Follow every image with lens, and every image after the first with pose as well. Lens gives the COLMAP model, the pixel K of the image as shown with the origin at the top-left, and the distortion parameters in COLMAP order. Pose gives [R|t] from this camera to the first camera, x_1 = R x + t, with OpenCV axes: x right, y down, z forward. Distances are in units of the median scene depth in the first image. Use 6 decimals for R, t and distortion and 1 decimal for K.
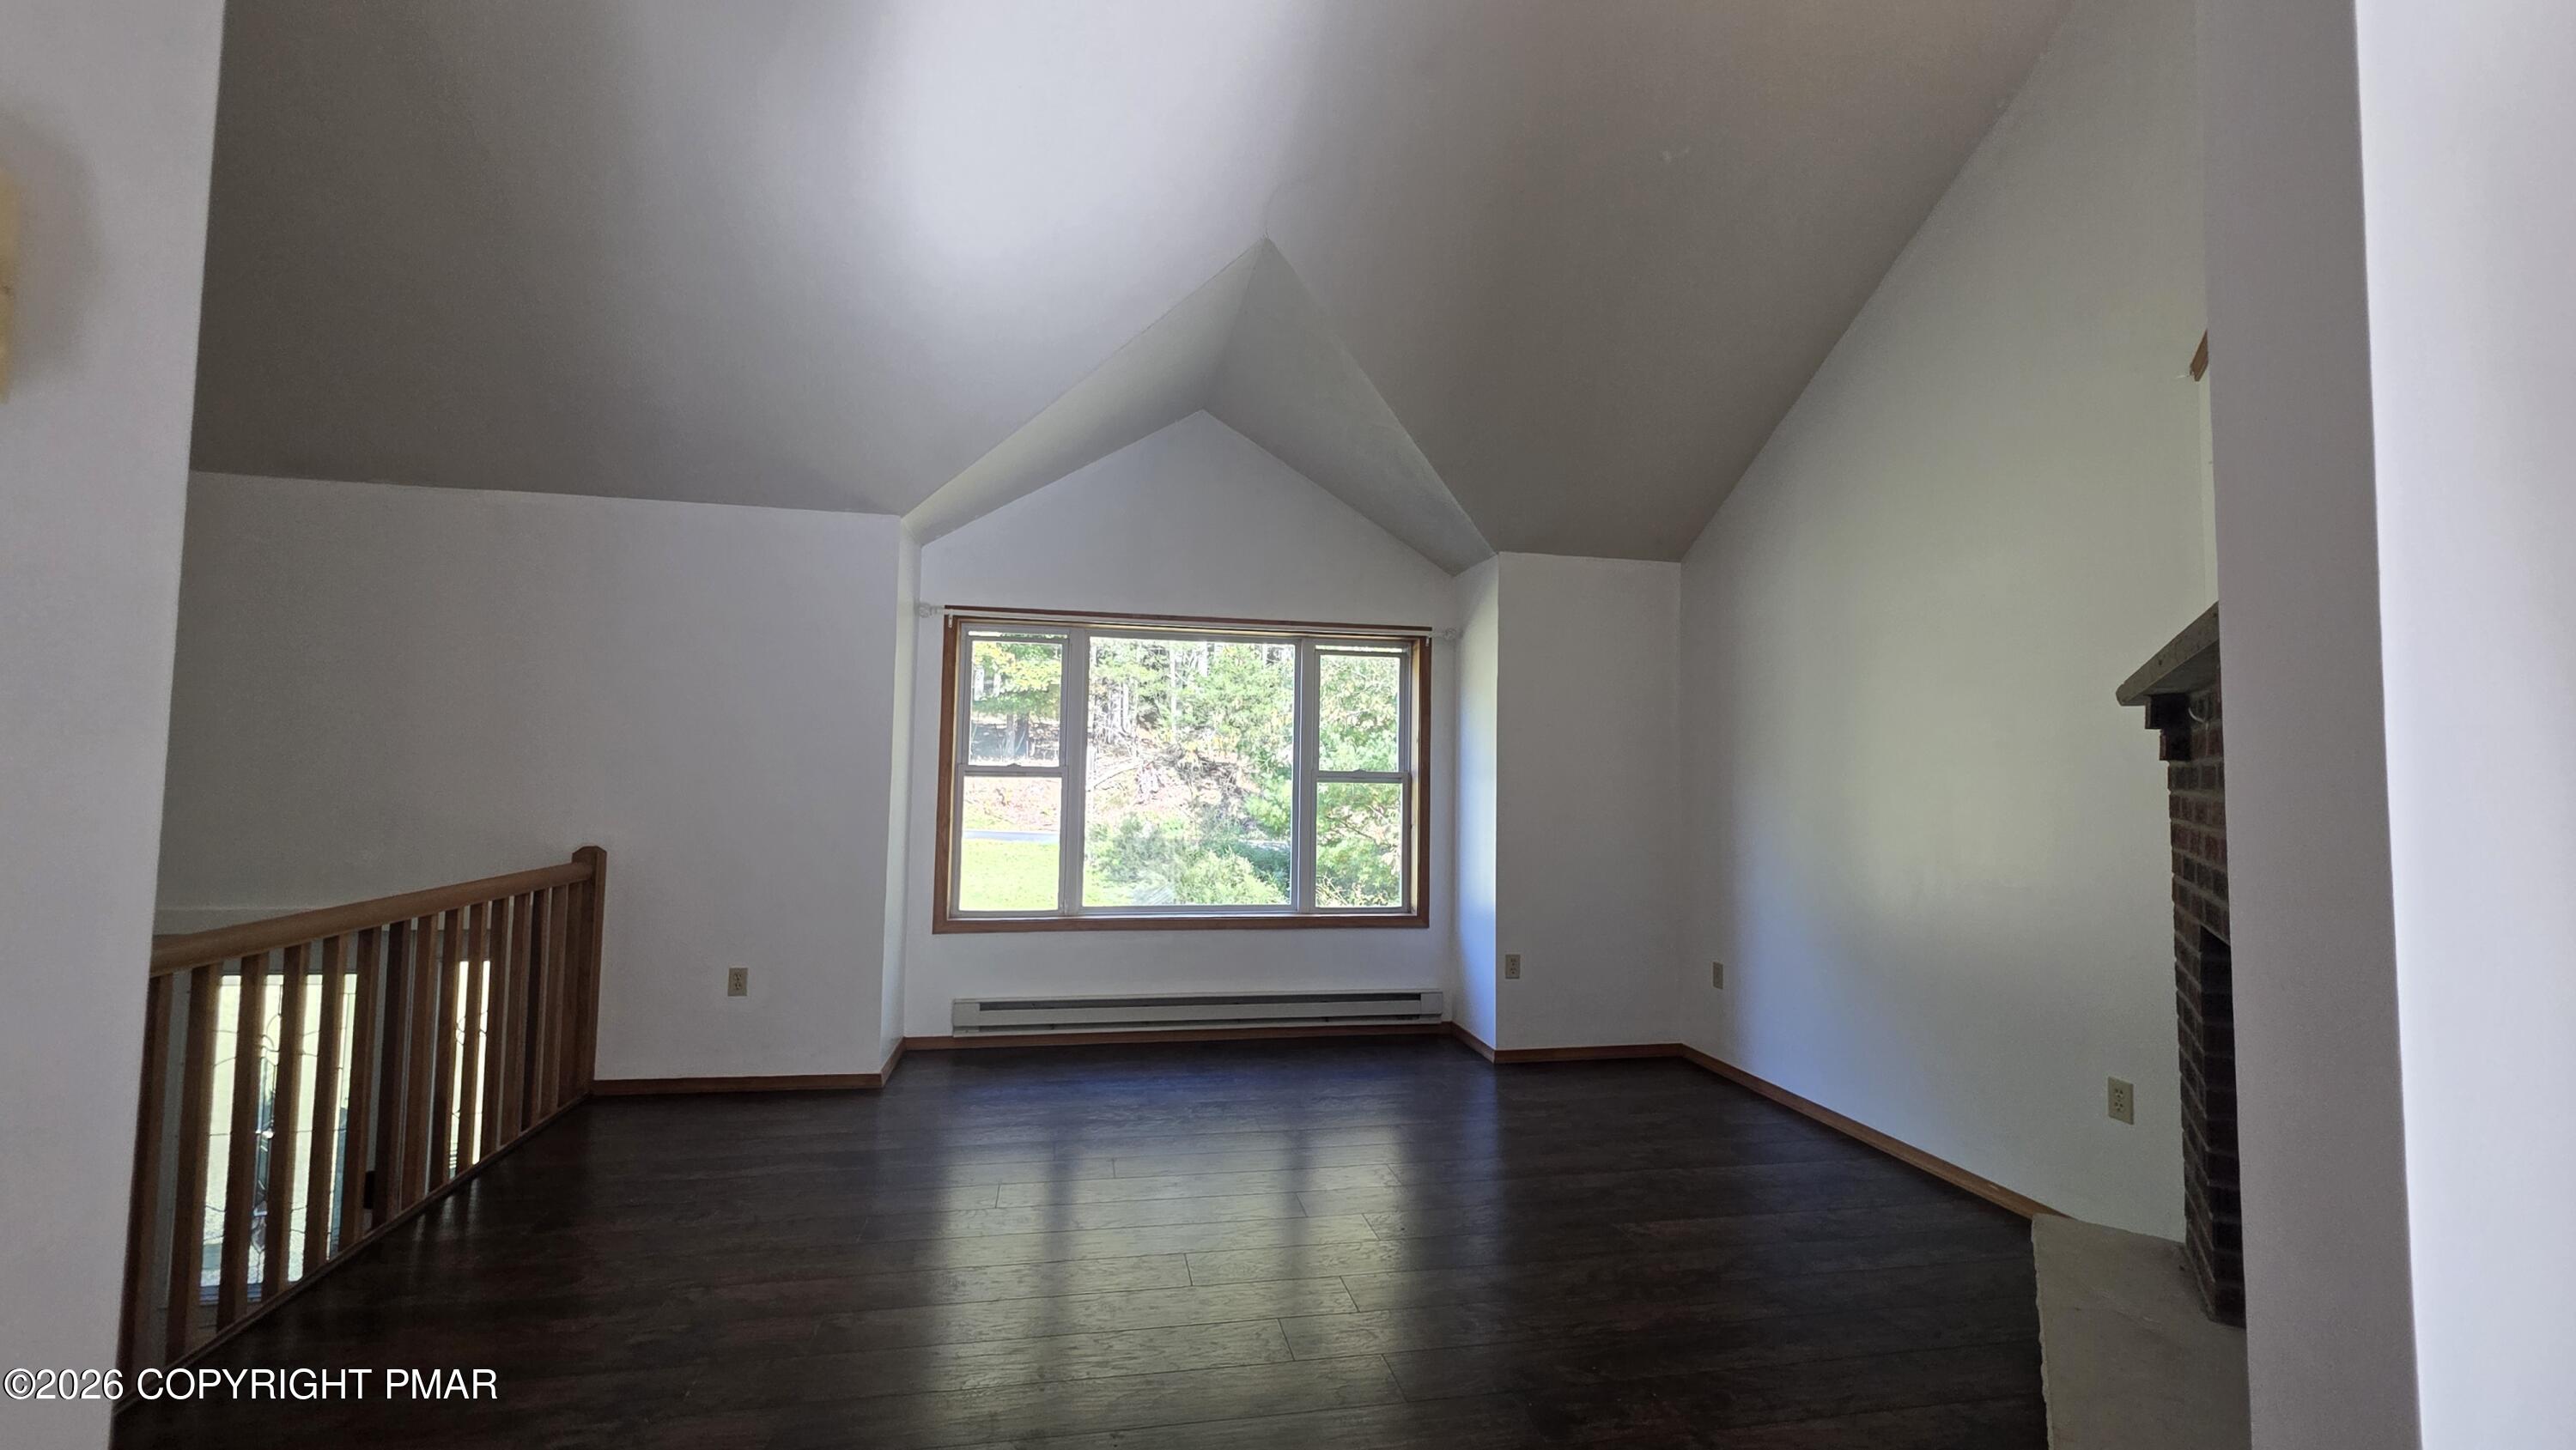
lens RADIAL K [[1071.1, 0, 1288.9], [0, 1071.1, 716.5], [0, 0, 1]] dist [0.003272, 0.000145]
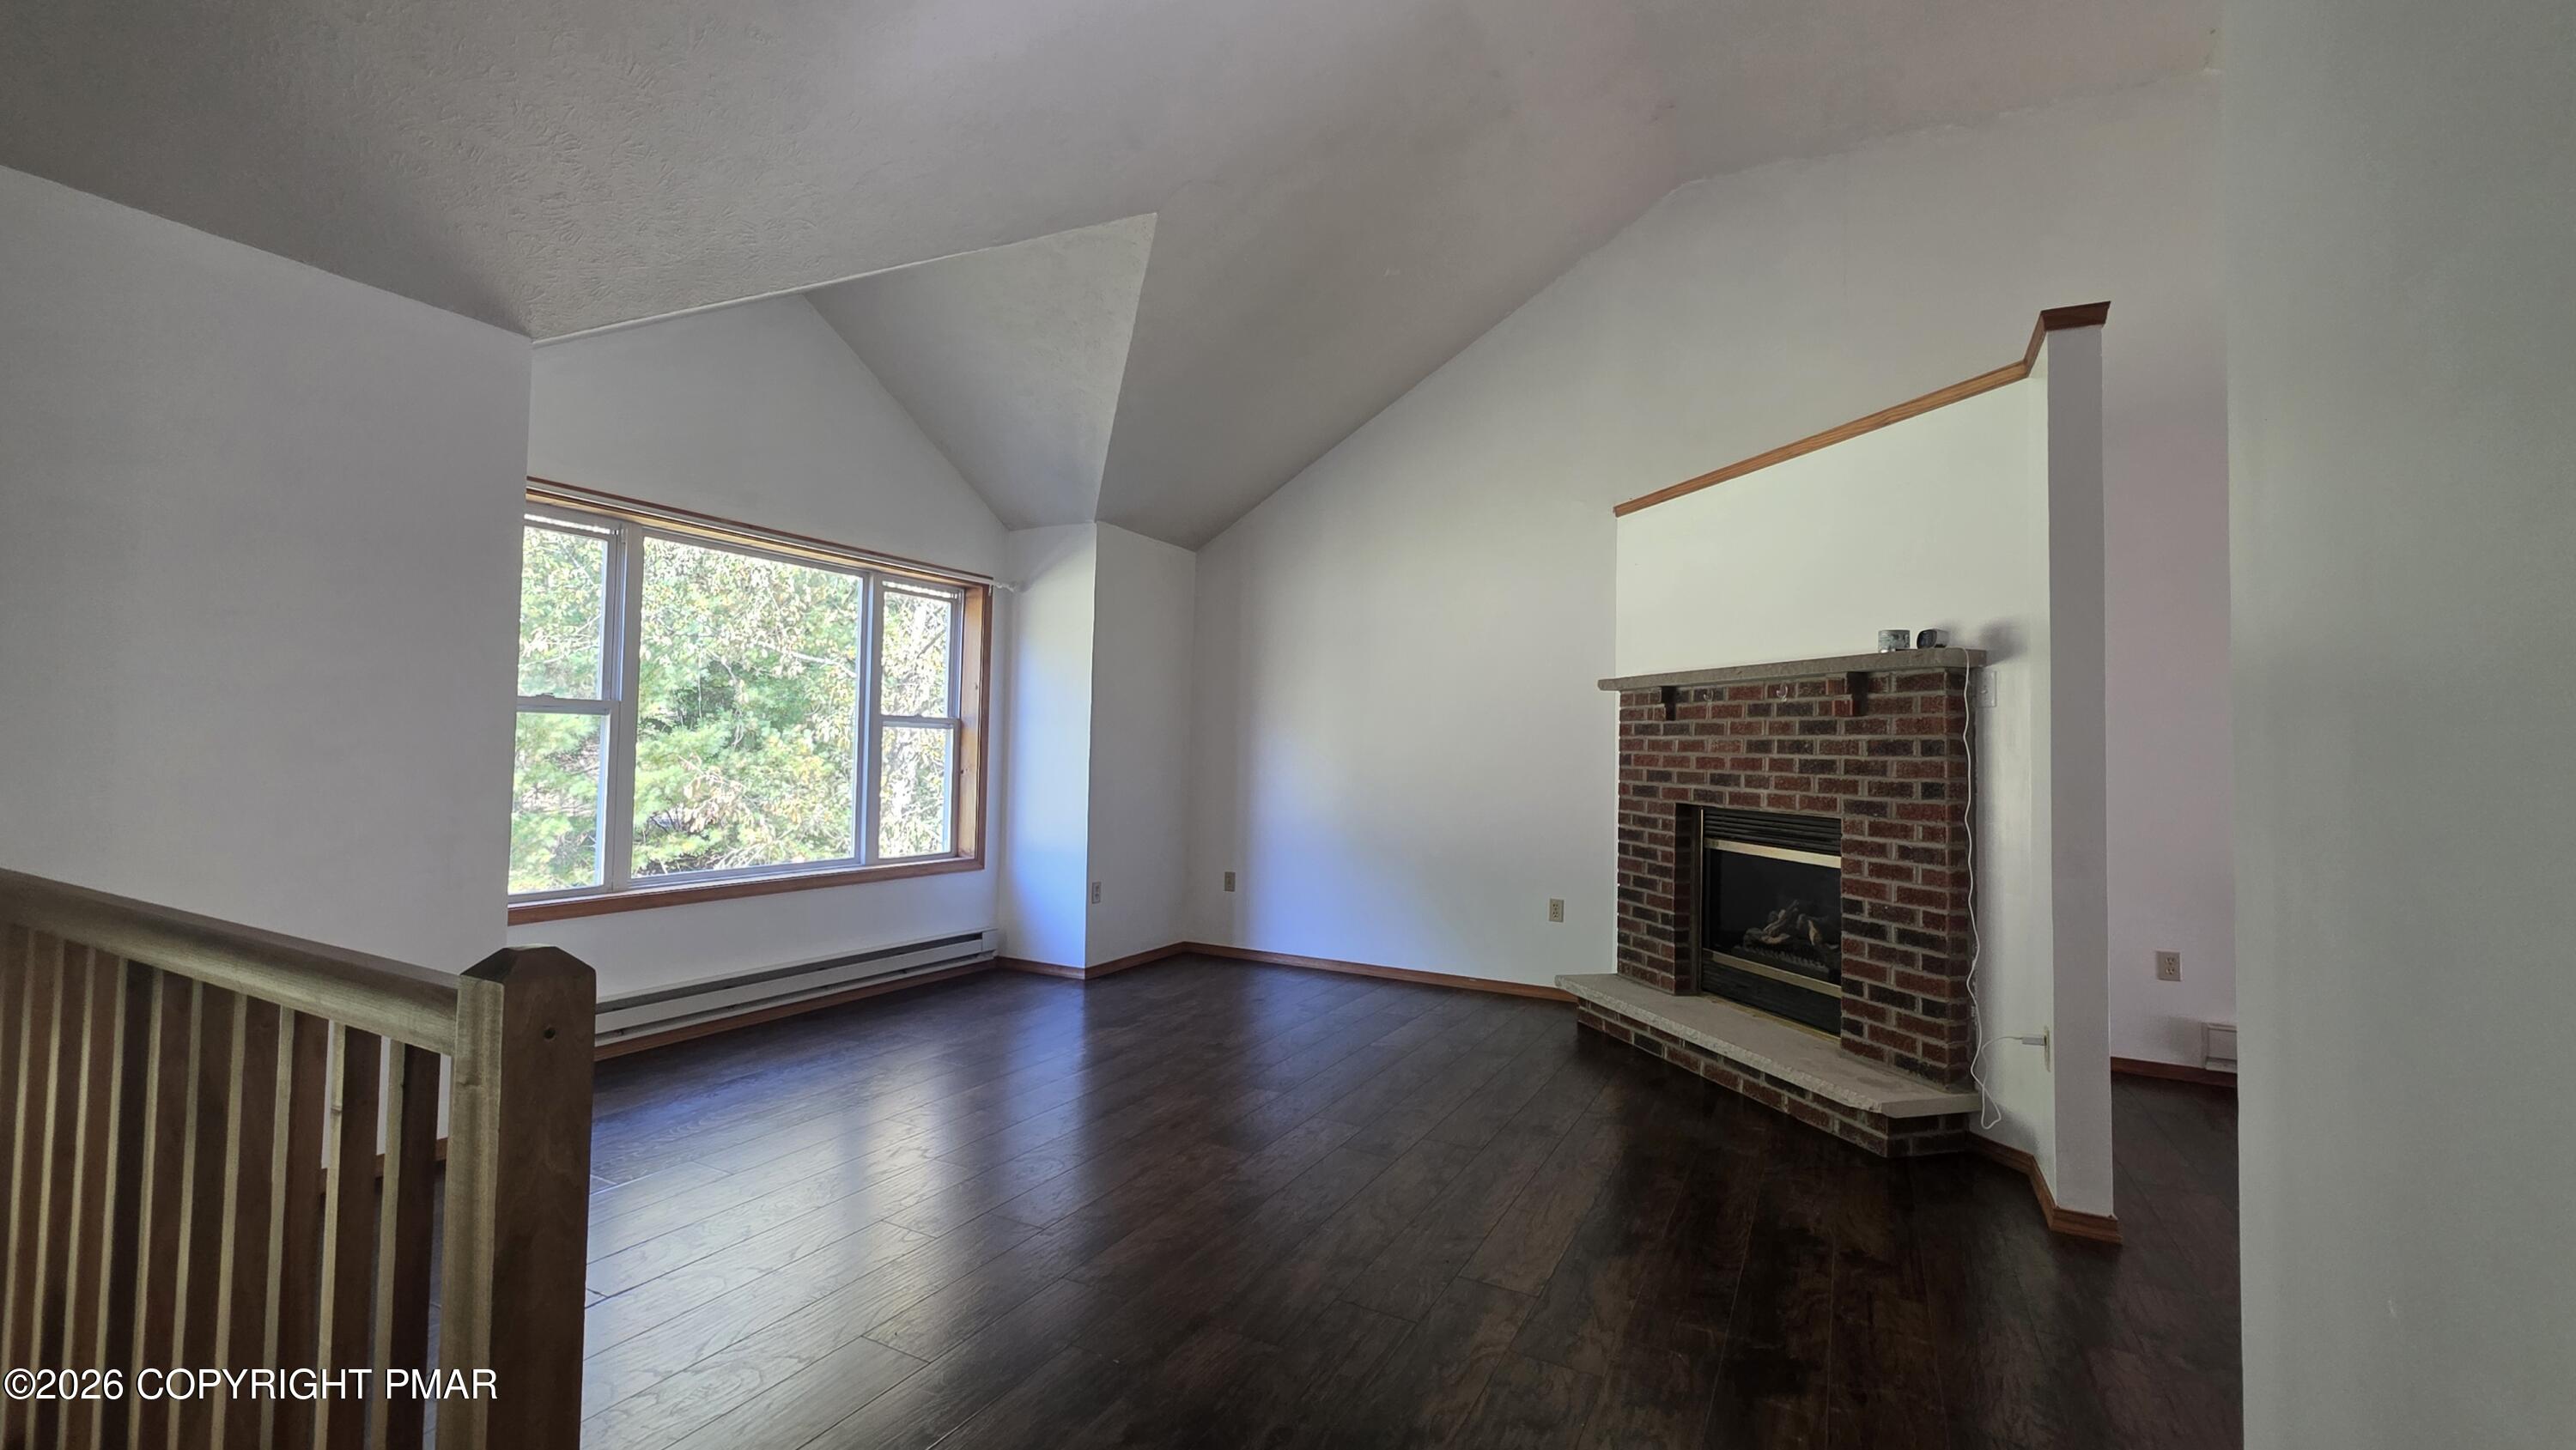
lens RADIAL K [[1071.1, 0, 1280.7], [0, 1071.1, 712.1], [0, 0, 1]] dist [0.003272, 0.000145]
pose [[0.636459, 0.028018, 0.770801, -0.547300], [-0.056868, 0.998325, 0.010668, 0.021505], [-0.769211, -0.050624, 0.636986, 0.145500]]
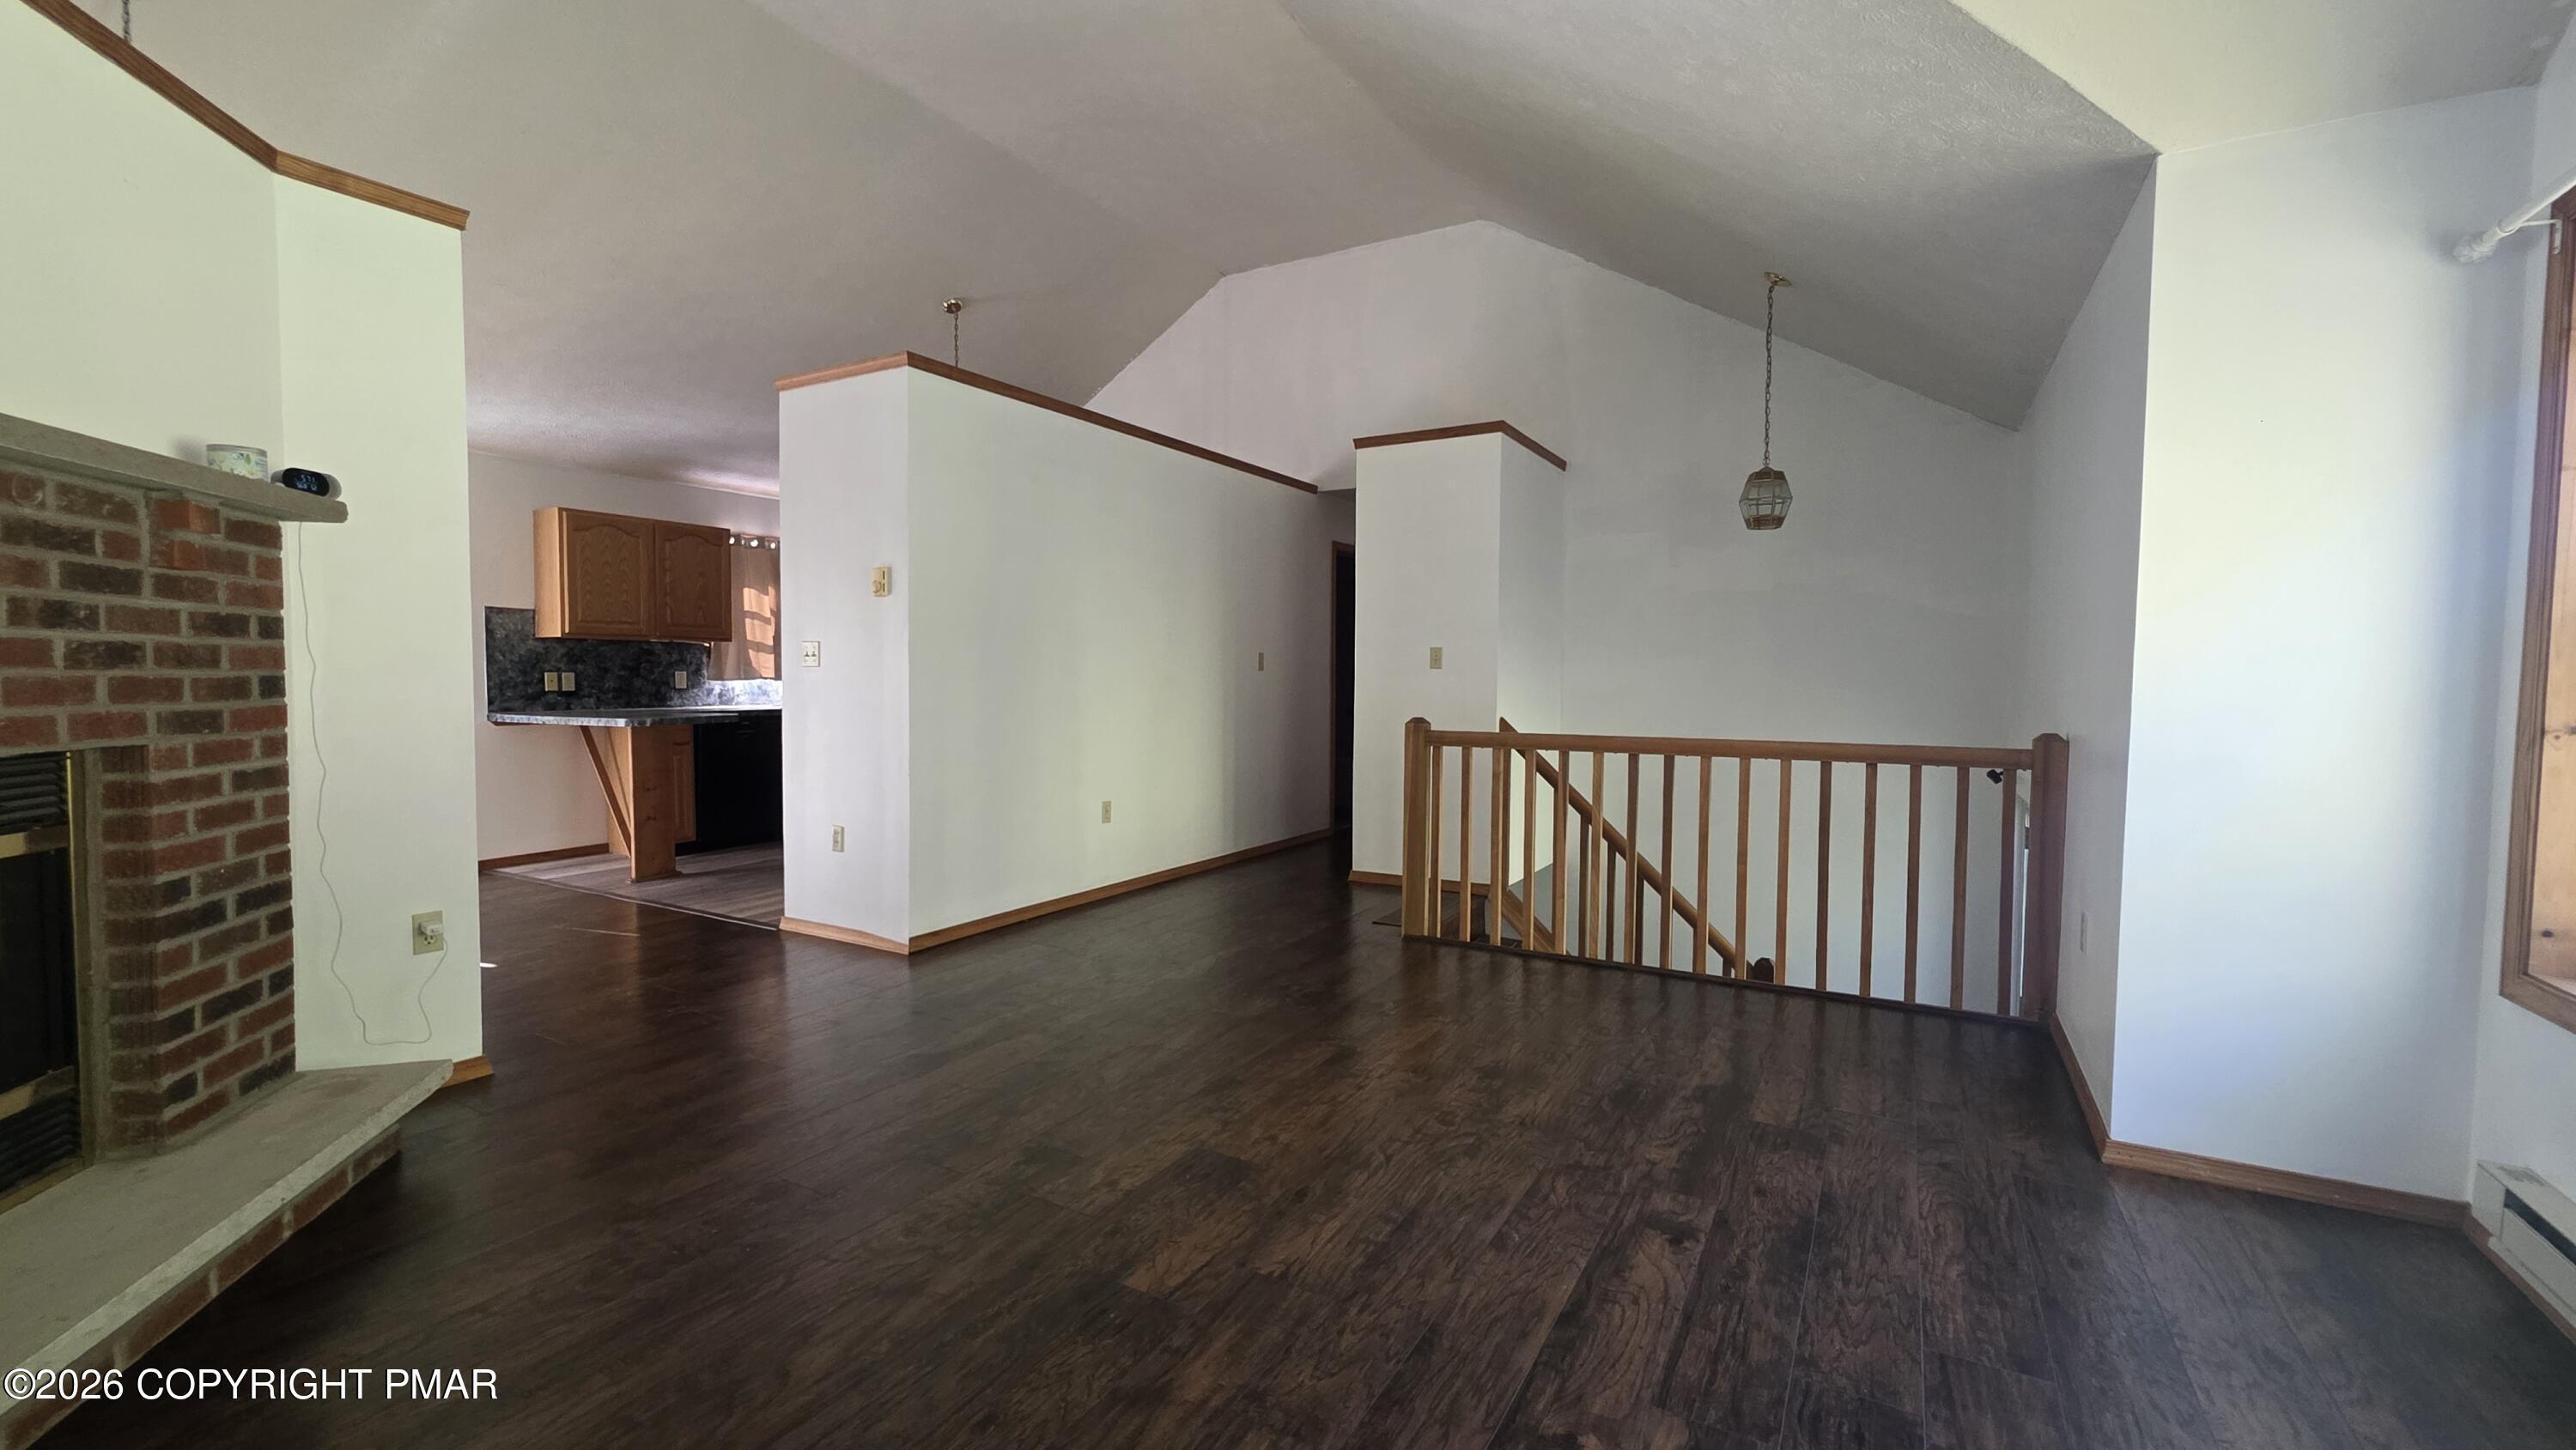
lens RADIAL K [[1071.1, 0, 1284.0], [0, 1071.1, 719.7], [0, 0, 1]] dist [0.003272, 0.000145]
pose [[-0.662161, 0.014181, -0.749228, 0.315247], [0.025453, 0.999670, -0.003573, 0.084657], [0.748929, -0.021436, -0.662303, 0.944925]]
